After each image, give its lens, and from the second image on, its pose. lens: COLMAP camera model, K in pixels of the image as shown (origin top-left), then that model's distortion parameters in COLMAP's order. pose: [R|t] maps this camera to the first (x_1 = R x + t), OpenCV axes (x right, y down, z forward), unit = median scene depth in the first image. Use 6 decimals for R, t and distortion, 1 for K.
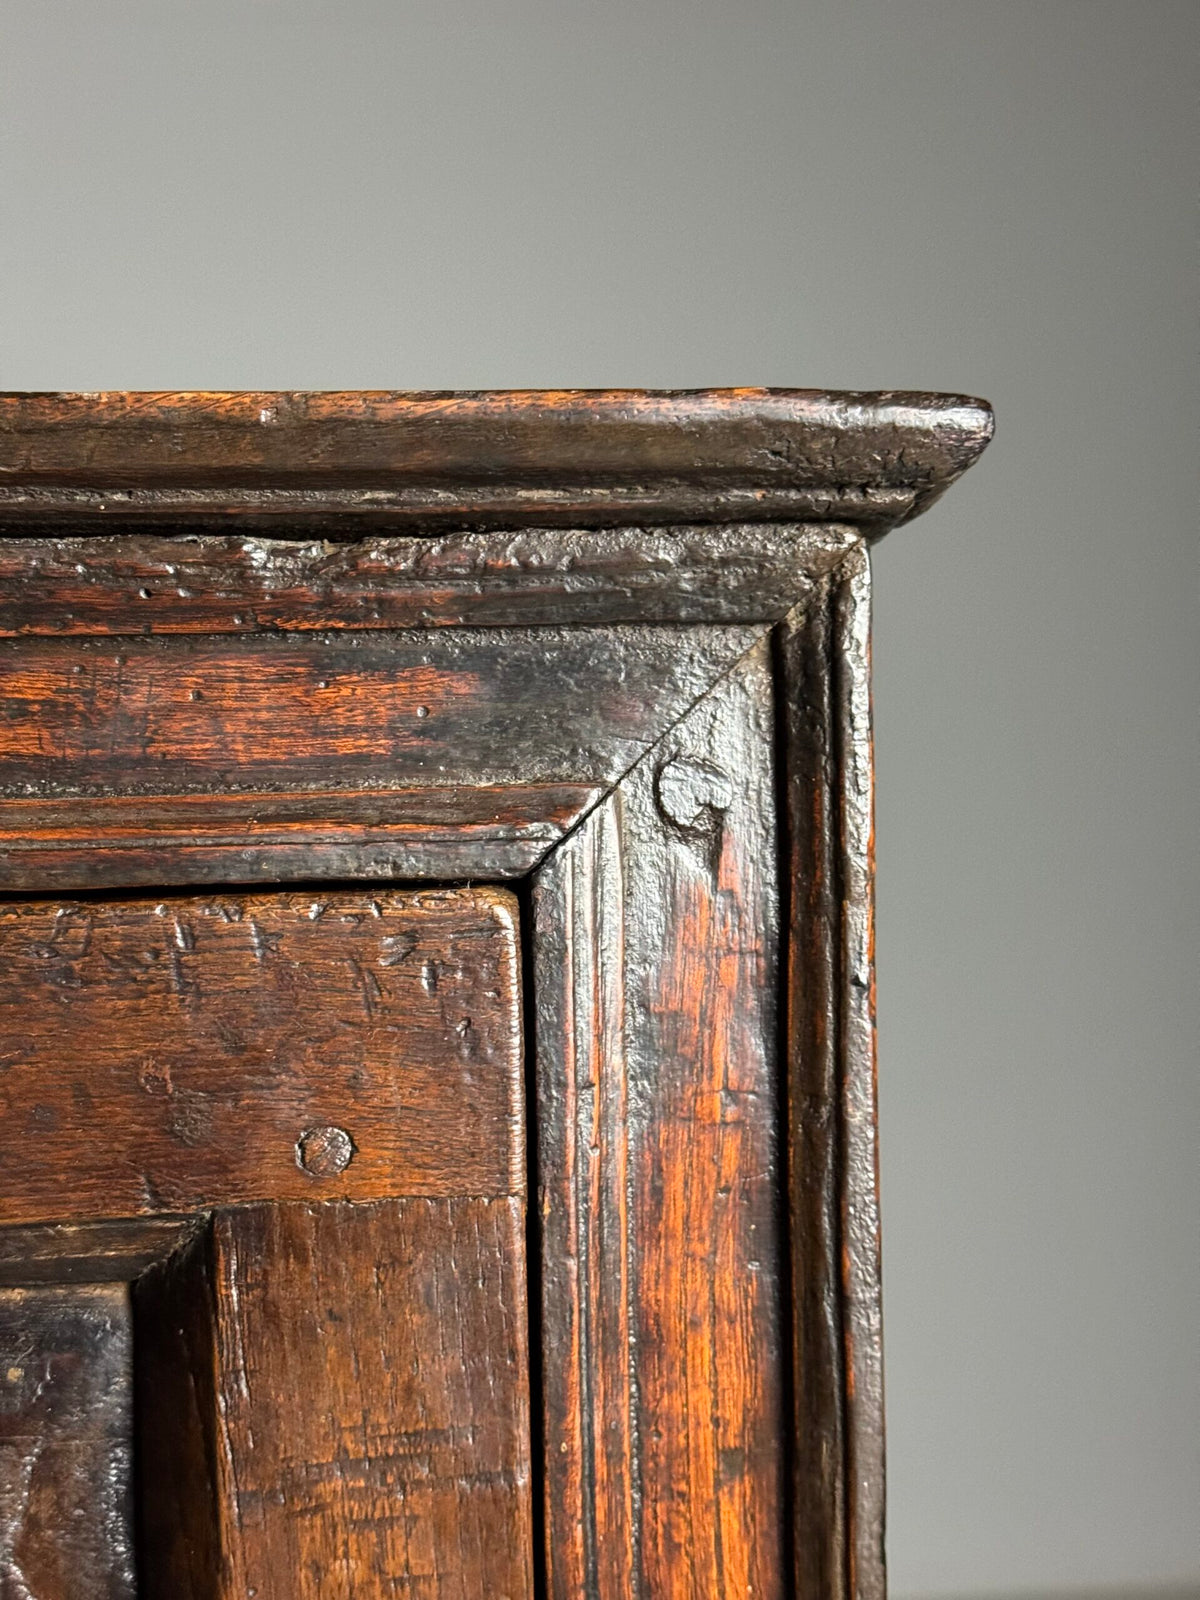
lens RADIAL K [[2294.5, 0, 595.4], [0, 2294.5, 824.5], [0, 0, 1]] dist [0.183876, -0.465586]
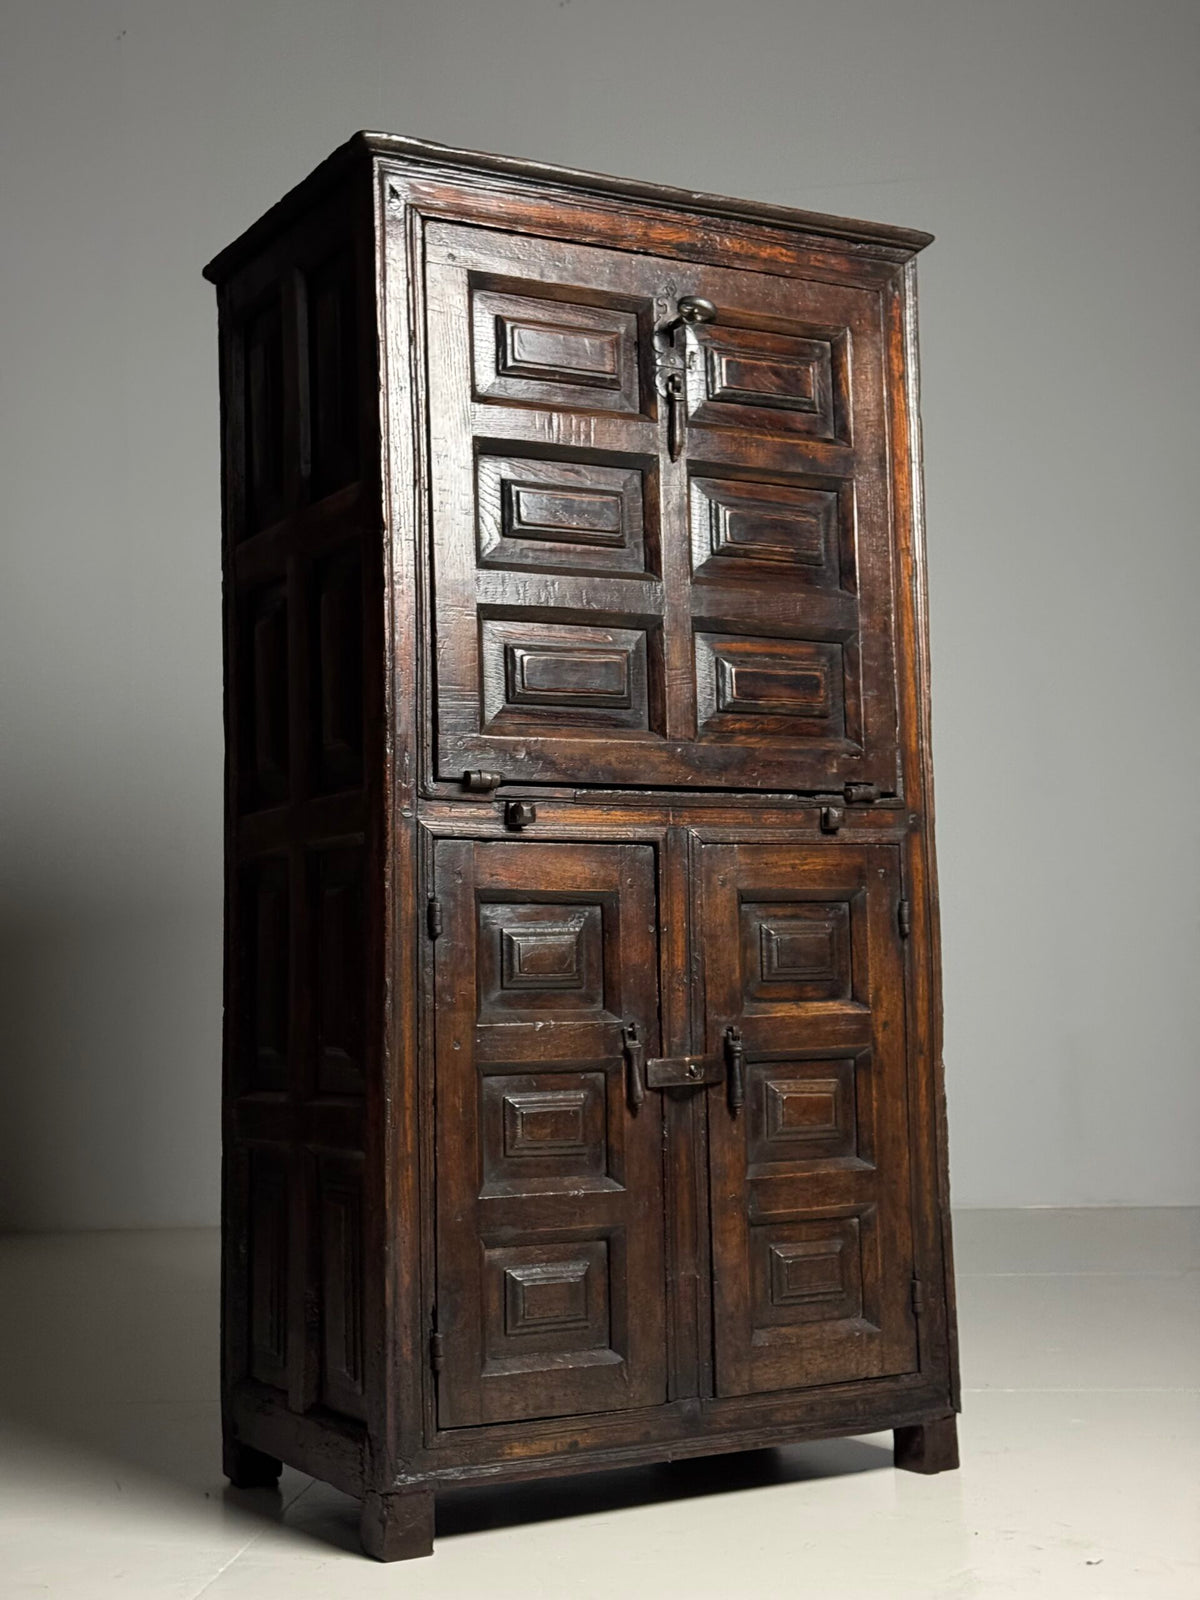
lens RADIAL K [[2233.8, 0, 600.4], [0, 2233.8, 809.8], [0, 0, 1]] dist [0.190864, -0.427587]
pose [[0.909104, 0.035262, 0.415074, -3.789724], [0.016523, 0.992575, -0.120510, 2.531247], [-0.416241, 0.116414, 0.901771, -4.967486]]
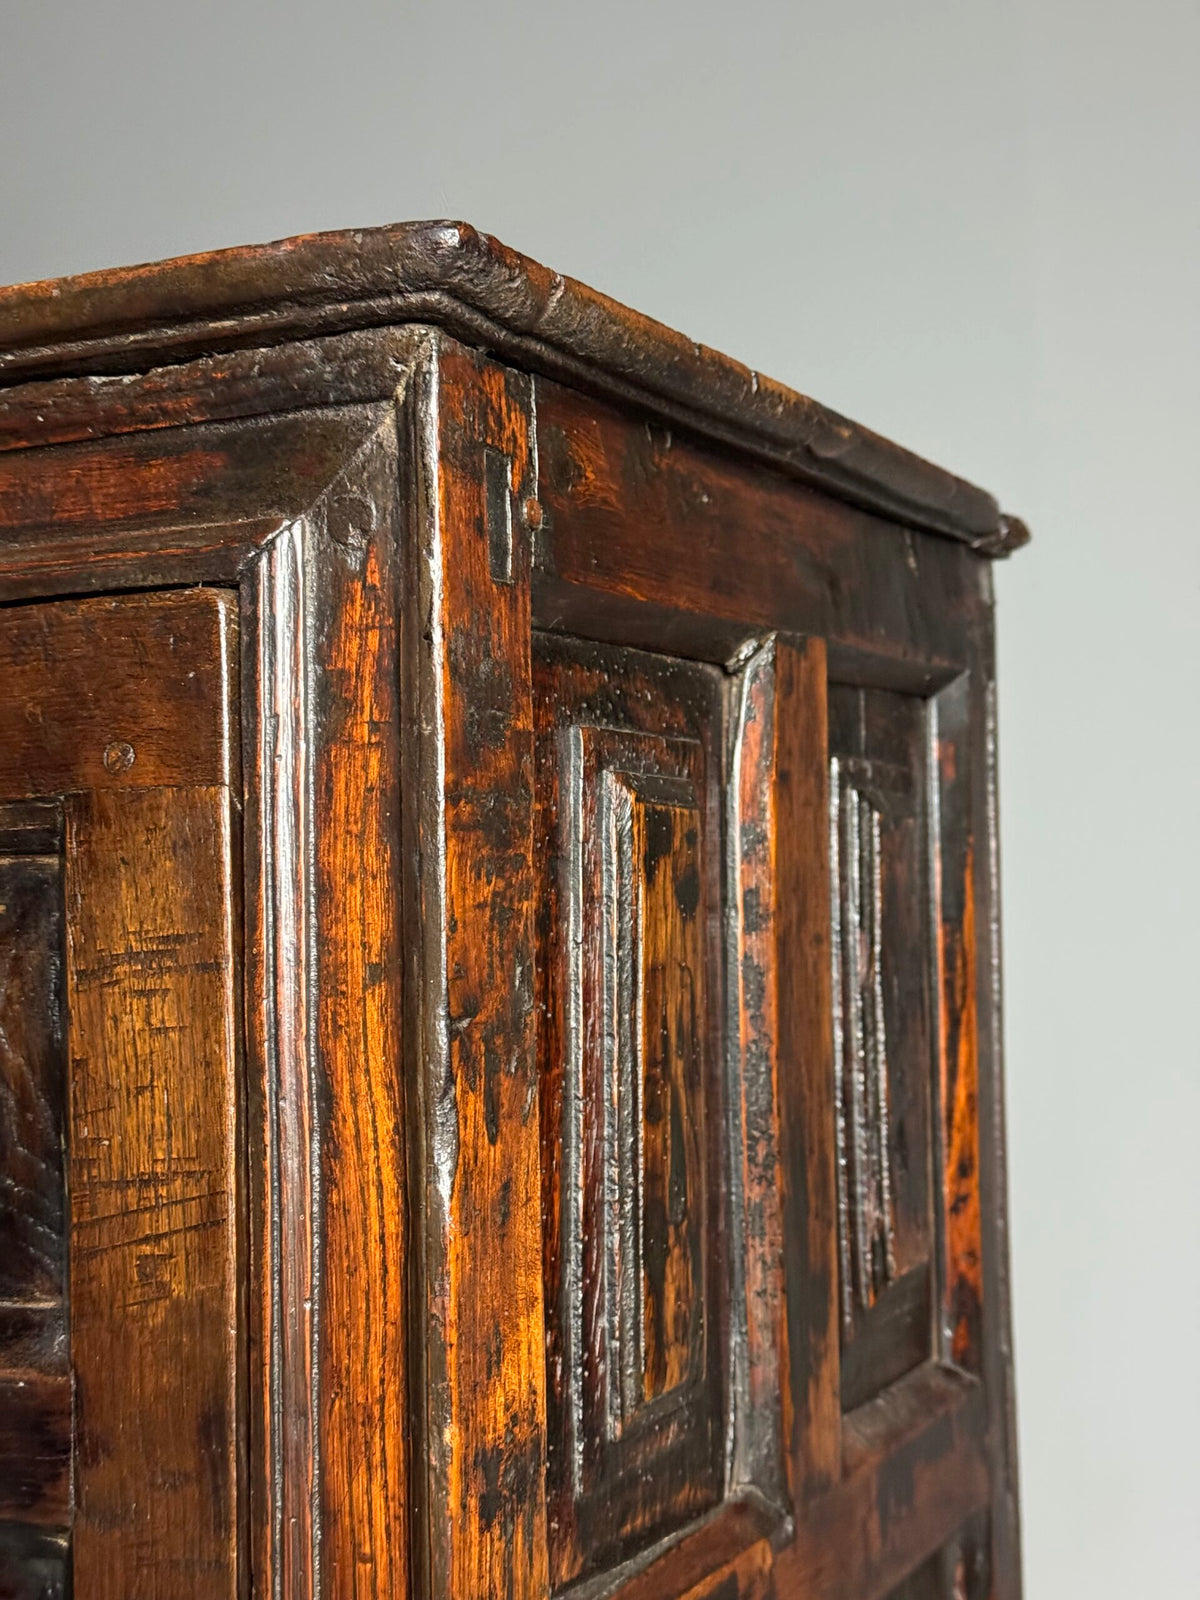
lens RADIAL K [[2233.8, 0, 600.4], [0, 2233.8, 809.8], [0, 0, 1]] dist [0.190864, -0.427587]
pose [[0.863672, -0.023412, -0.503511, 0.923830], [0.002065, 0.999077, -0.042913, 0.239654], [0.504051, 0.036023, 0.862922, -0.157301]]
